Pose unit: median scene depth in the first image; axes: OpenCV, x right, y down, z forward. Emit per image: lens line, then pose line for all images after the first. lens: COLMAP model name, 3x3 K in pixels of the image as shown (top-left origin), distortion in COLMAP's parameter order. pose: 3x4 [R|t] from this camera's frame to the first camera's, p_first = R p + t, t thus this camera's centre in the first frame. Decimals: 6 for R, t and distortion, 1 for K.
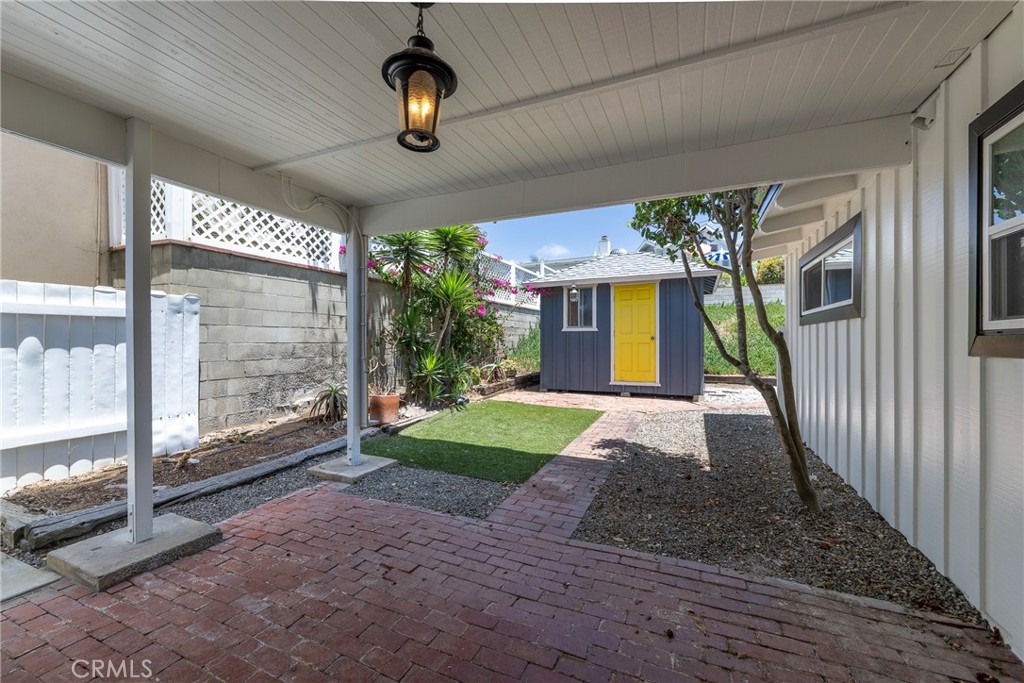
lens RADIAL K [[411.2, 0, 511.6], [0, 411.2, 341.9], [0, 0, 1]] dist [-0.003767, -0.000434]
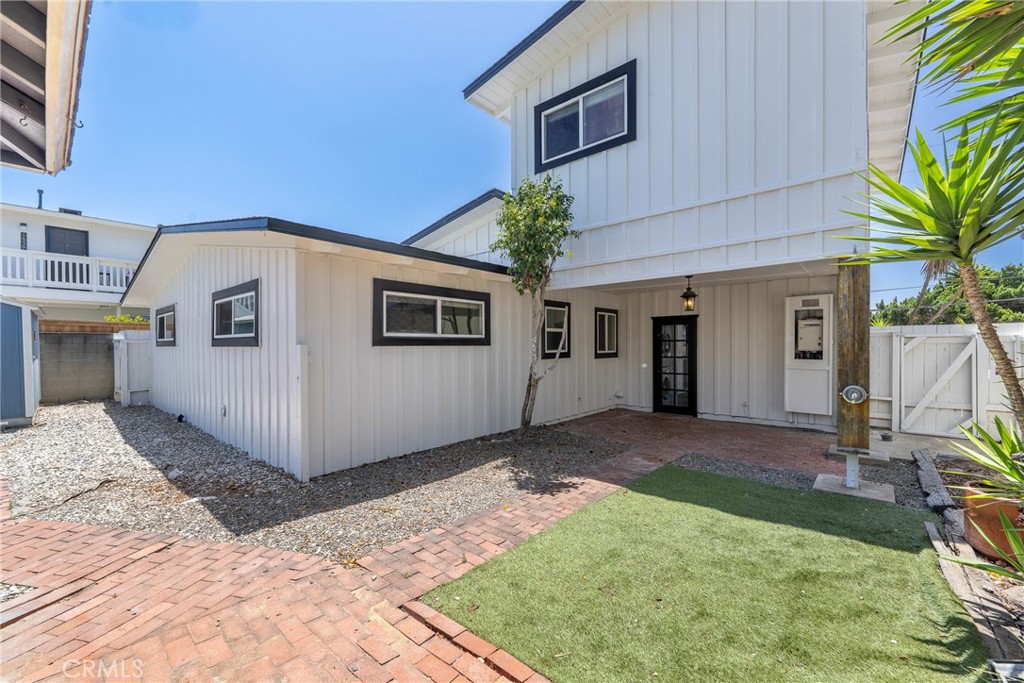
lens RADIAL K [[411.2, 0, 515.4], [0, 411.2, 345.9], [0, 0, 1]] dist [-0.003767, -0.000434]
pose [[-0.960128, 0.000683, 0.279559, 0.093869], [0.001866, 0.999990, 0.003968, -0.036790], [-0.279554, 0.004332, -0.960120, 1.670768]]
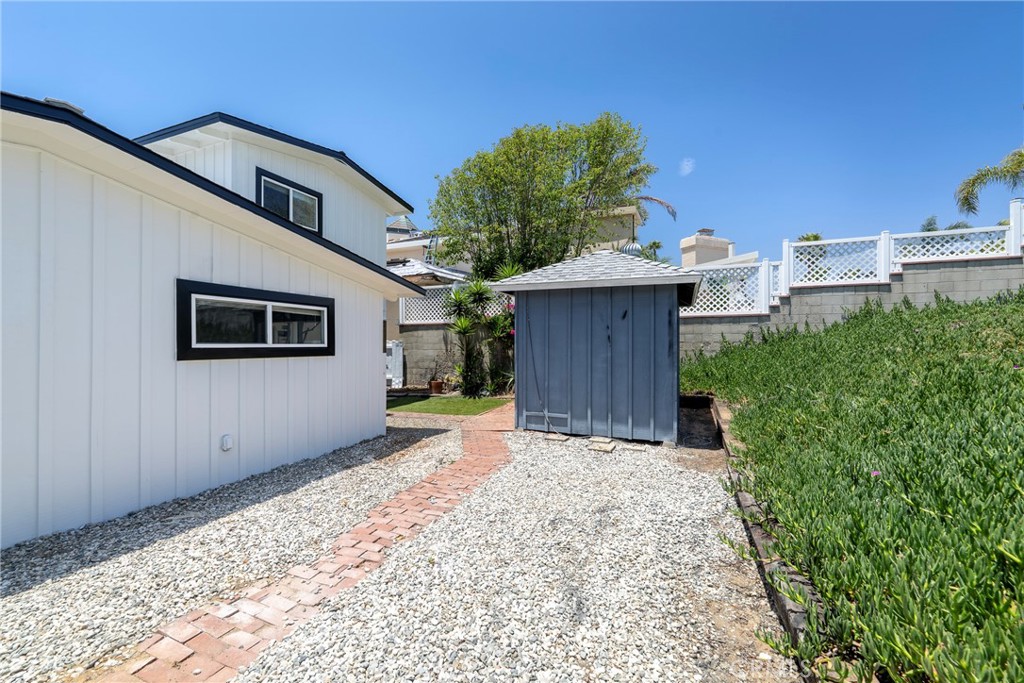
lens RADIAL K [[411.2, 0, 513.6], [0, 411.2, 341.1], [0, 0, 1]] dist [-0.003767, -0.000434]
pose [[0.040054, -0.006909, -0.999174, 1.969077], [0.000948, 0.999976, -0.006877, -0.068806], [0.999197, -0.000671, 0.040060, 1.390808]]
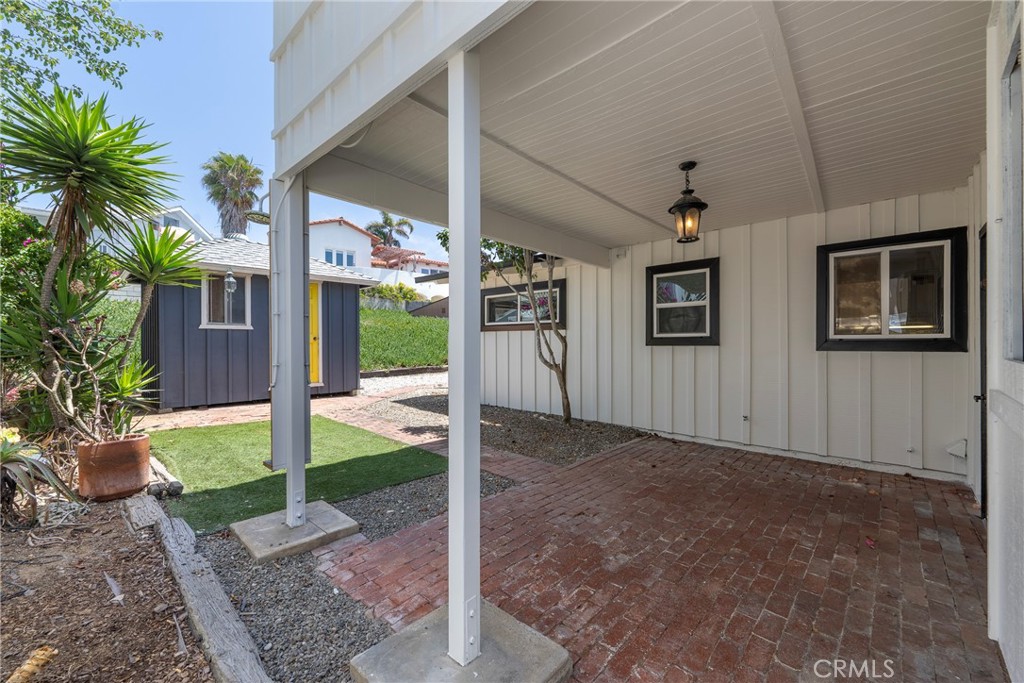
lens RADIAL K [[411.2, 0, 517.4], [0, 411.2, 344.4], [0, 0, 1]] dist [-0.003767, -0.000434]
pose [[0.304196, -0.005703, 0.952592, -0.697732], [0.002267, 0.999984, 0.005263, 0.001498], [-0.952607, 0.000558, 0.304204, 0.345303]]
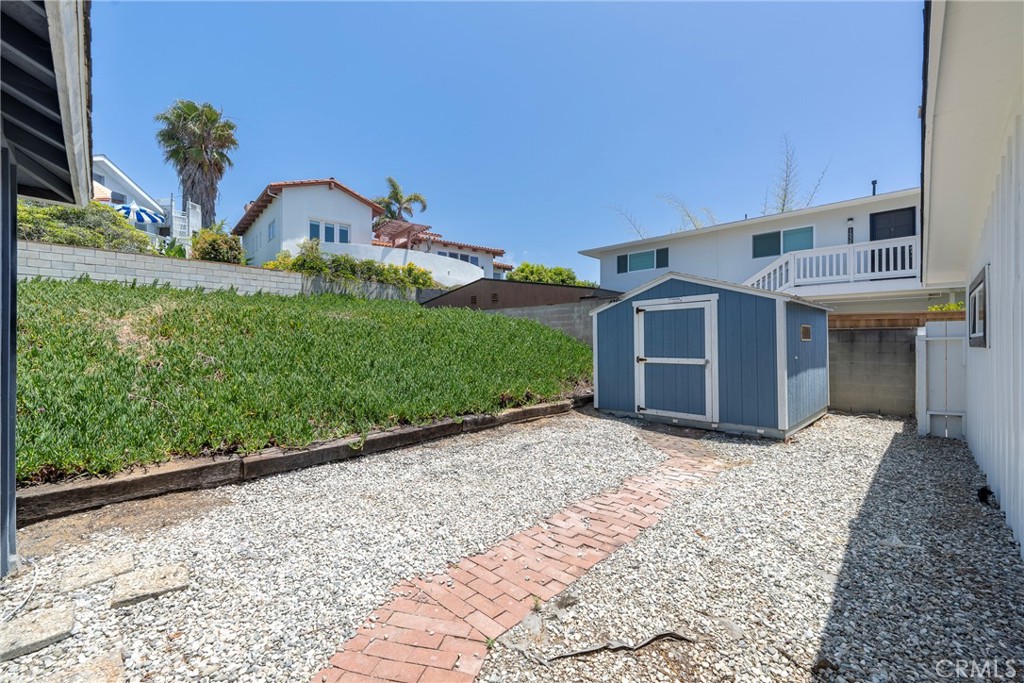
lens RADIAL K [[411.2, 0, 506.3], [0, 411.2, 345.3], [0, 0, 1]] dist [-0.003767, -0.000434]
pose [[0.356910, -0.006195, 0.934118, 0.628731], [0.000454, 0.999979, 0.006458, -0.040524], [-0.934139, -0.001881, 0.356905, 1.182113]]
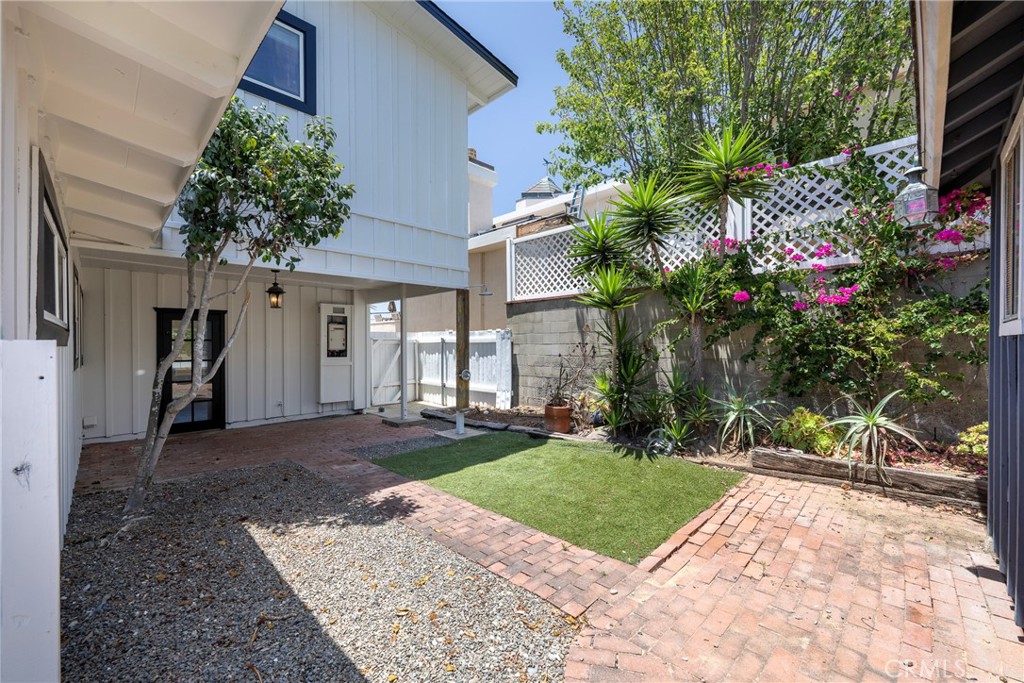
lens RADIAL K [[411.2, 0, 508.6], [0, 411.2, 344.3], [0, 0, 1]] dist [-0.003767, -0.000434]
pose [[-0.360562, 0.000020, -0.932735, 0.791046], [0.001713, 0.999998, -0.000640, -0.033959], [0.932734, -0.001828, -0.360561, 1.338101]]
